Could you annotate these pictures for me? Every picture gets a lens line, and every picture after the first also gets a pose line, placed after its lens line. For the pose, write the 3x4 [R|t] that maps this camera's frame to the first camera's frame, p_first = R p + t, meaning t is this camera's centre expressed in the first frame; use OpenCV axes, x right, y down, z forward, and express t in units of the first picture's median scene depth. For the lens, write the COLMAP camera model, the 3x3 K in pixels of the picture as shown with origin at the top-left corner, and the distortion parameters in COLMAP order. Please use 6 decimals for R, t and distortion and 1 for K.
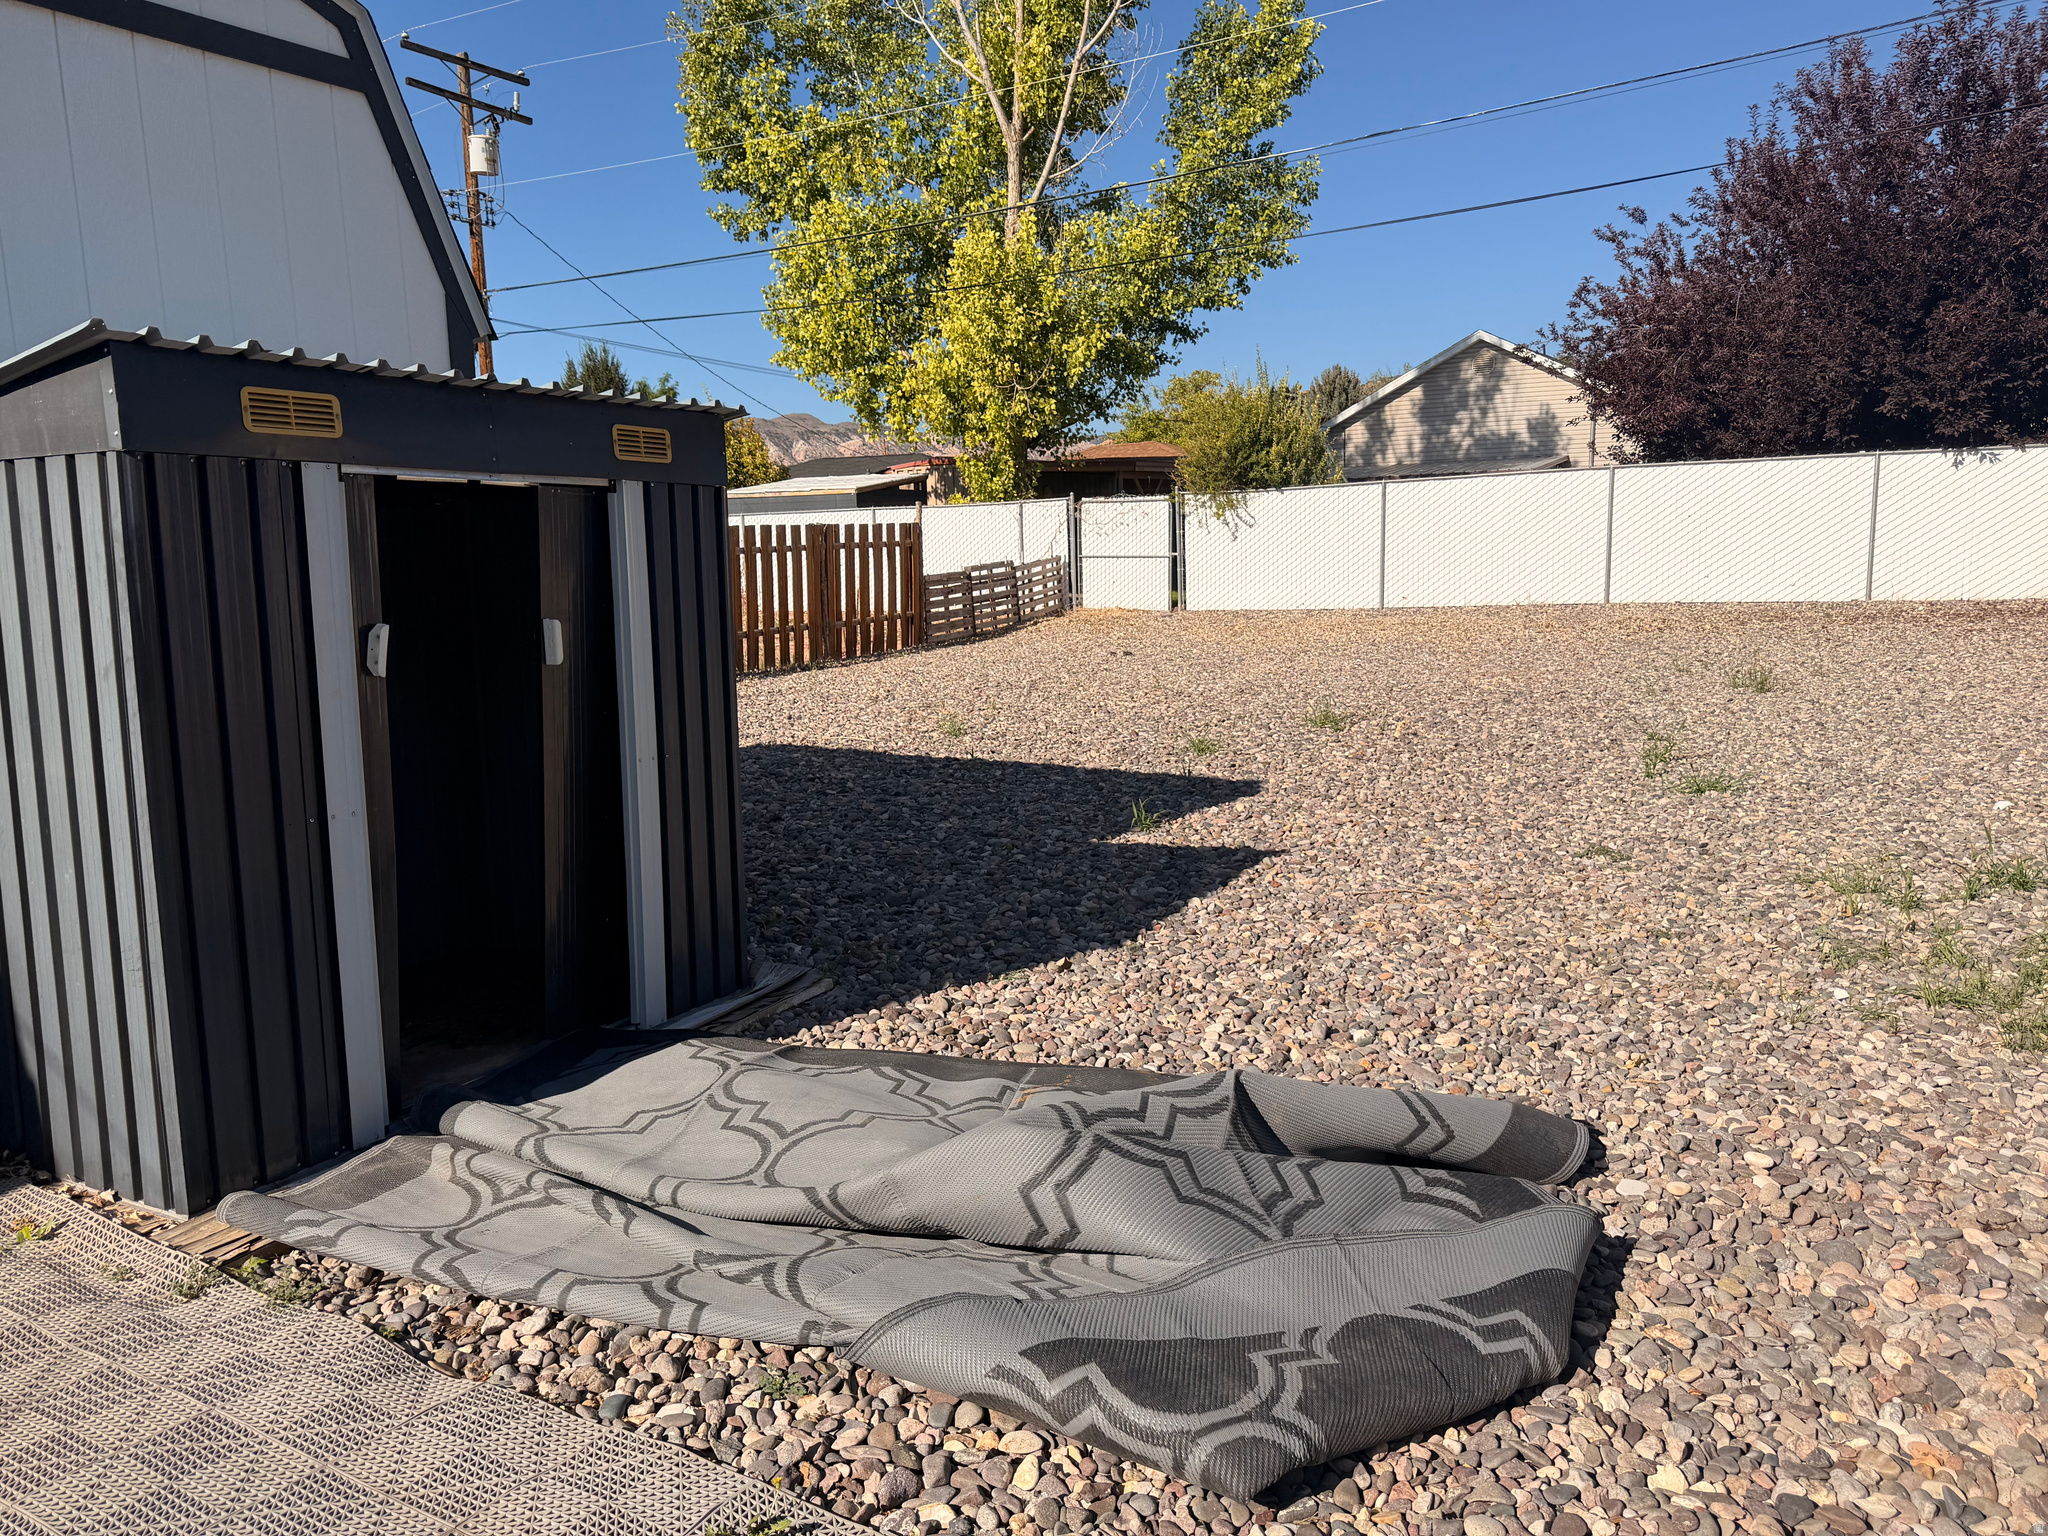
lens RADIAL K [[1460.1, 0, 1018.5], [0, 1460.1, 765.3], [0, 0, 1]] dist [-0.000896, -0.000624]
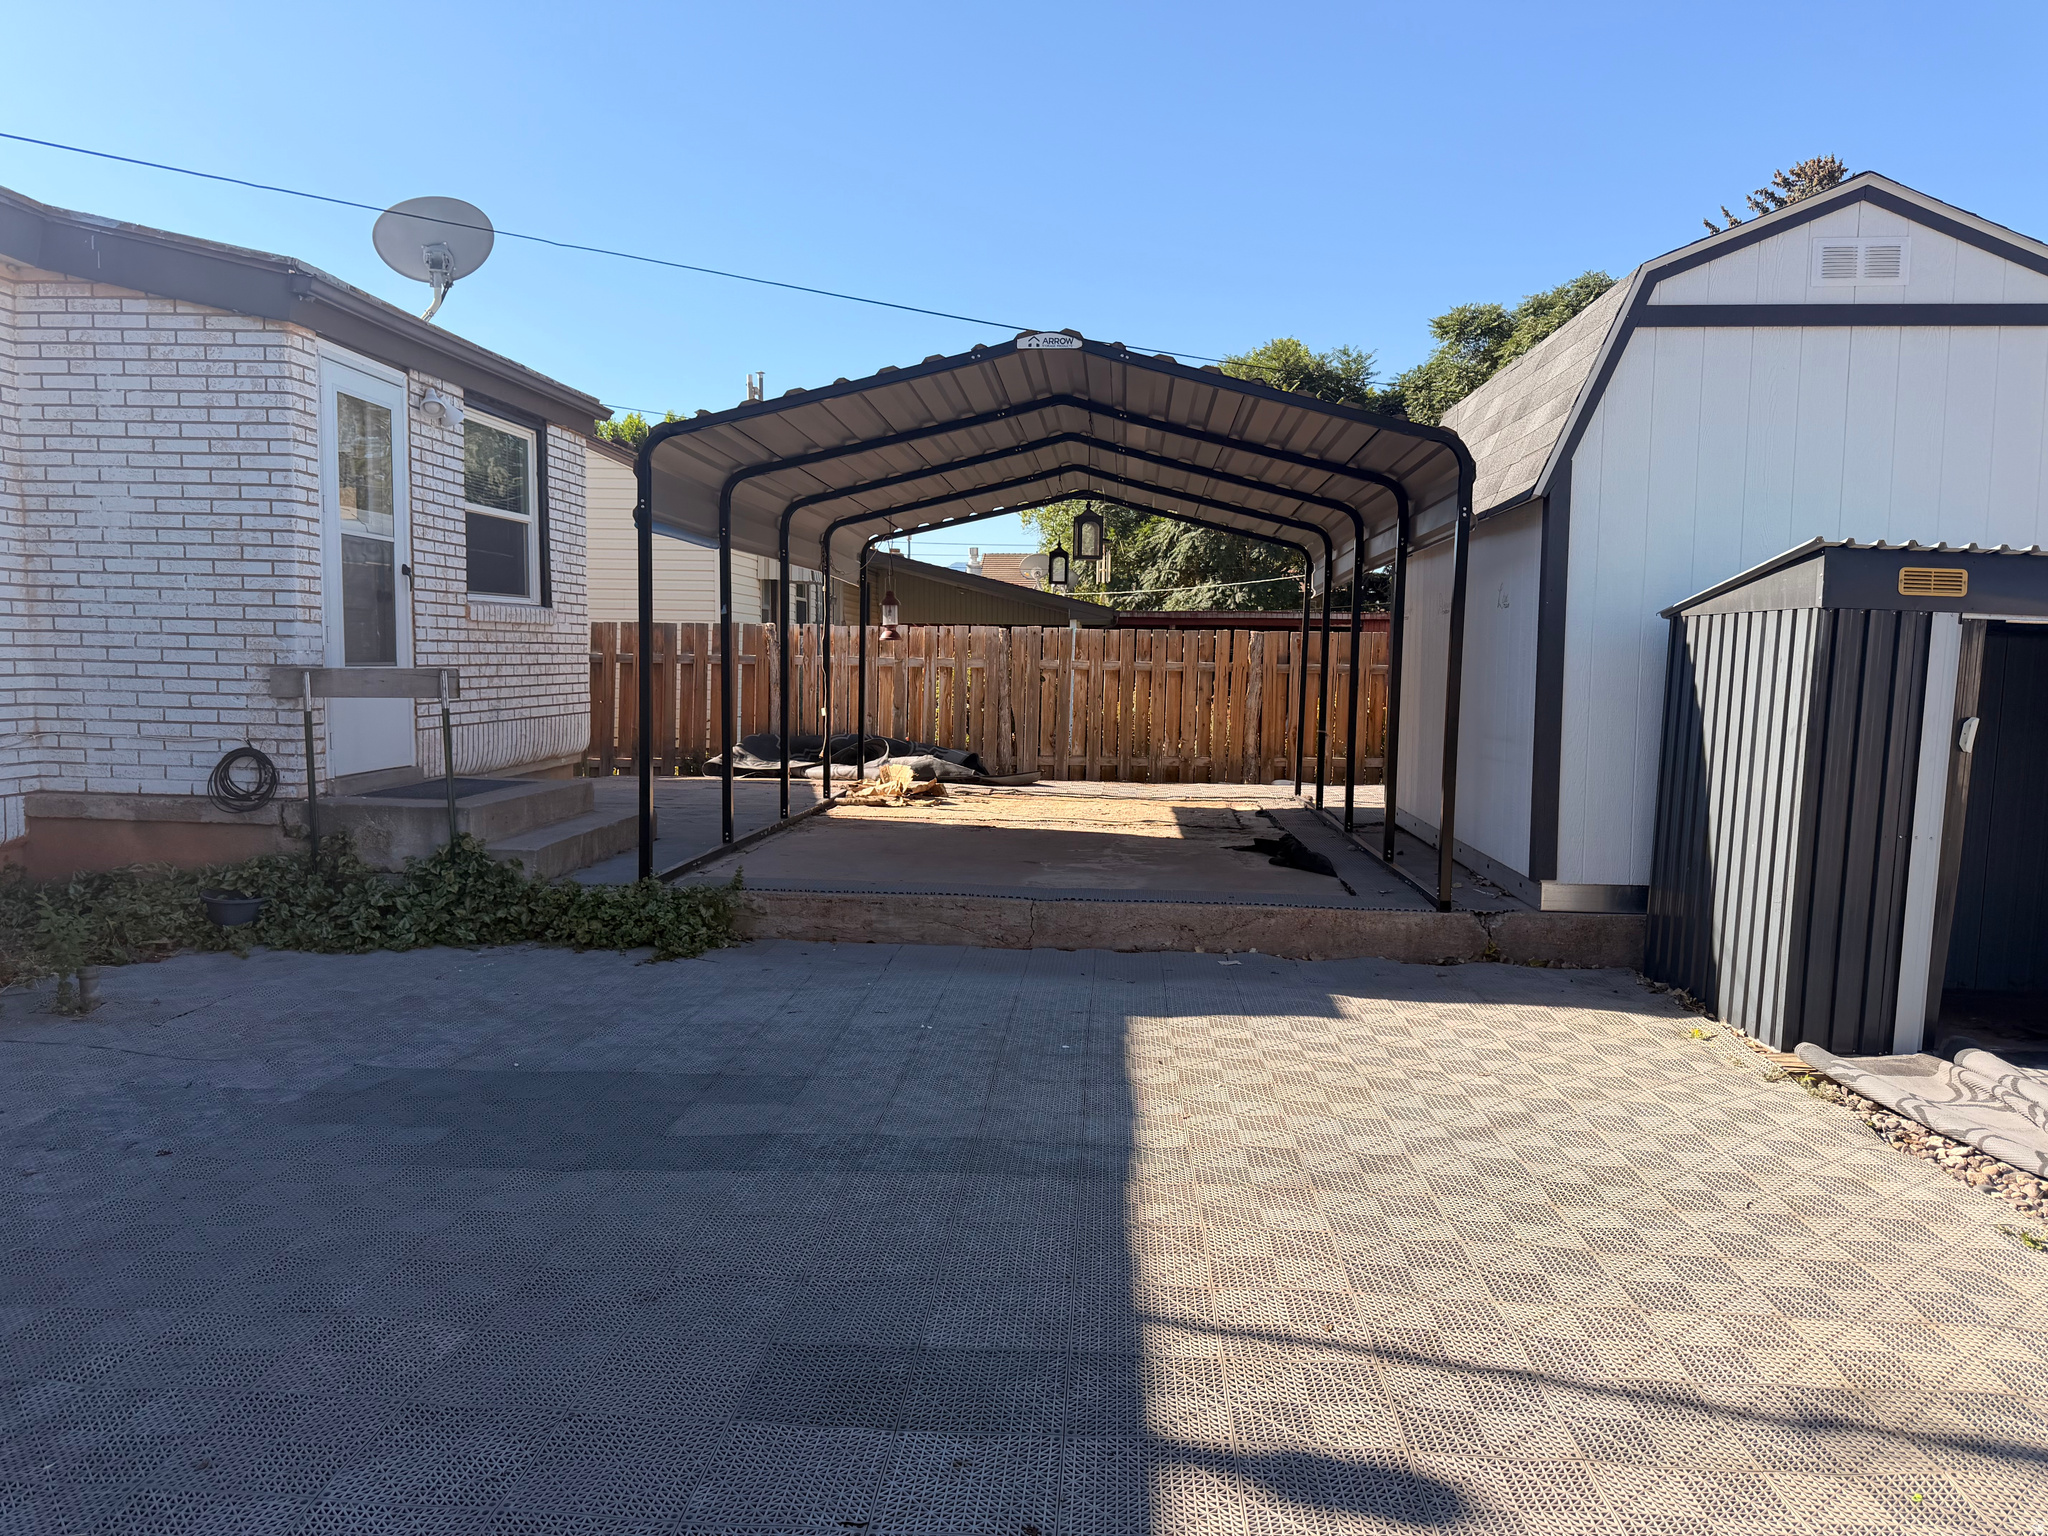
lens RADIAL K [[1460.1, 0, 1020.7], [0, 1460.1, 773.3], [0, 0, 1]] dist [-0.000896, -0.000624]
pose [[0.458162, 0.101385, -0.883068, 0.486919], [-0.163211, 0.986178, 0.028545, 0.083765], [0.873756, 0.131048, 0.468377, -0.604057]]
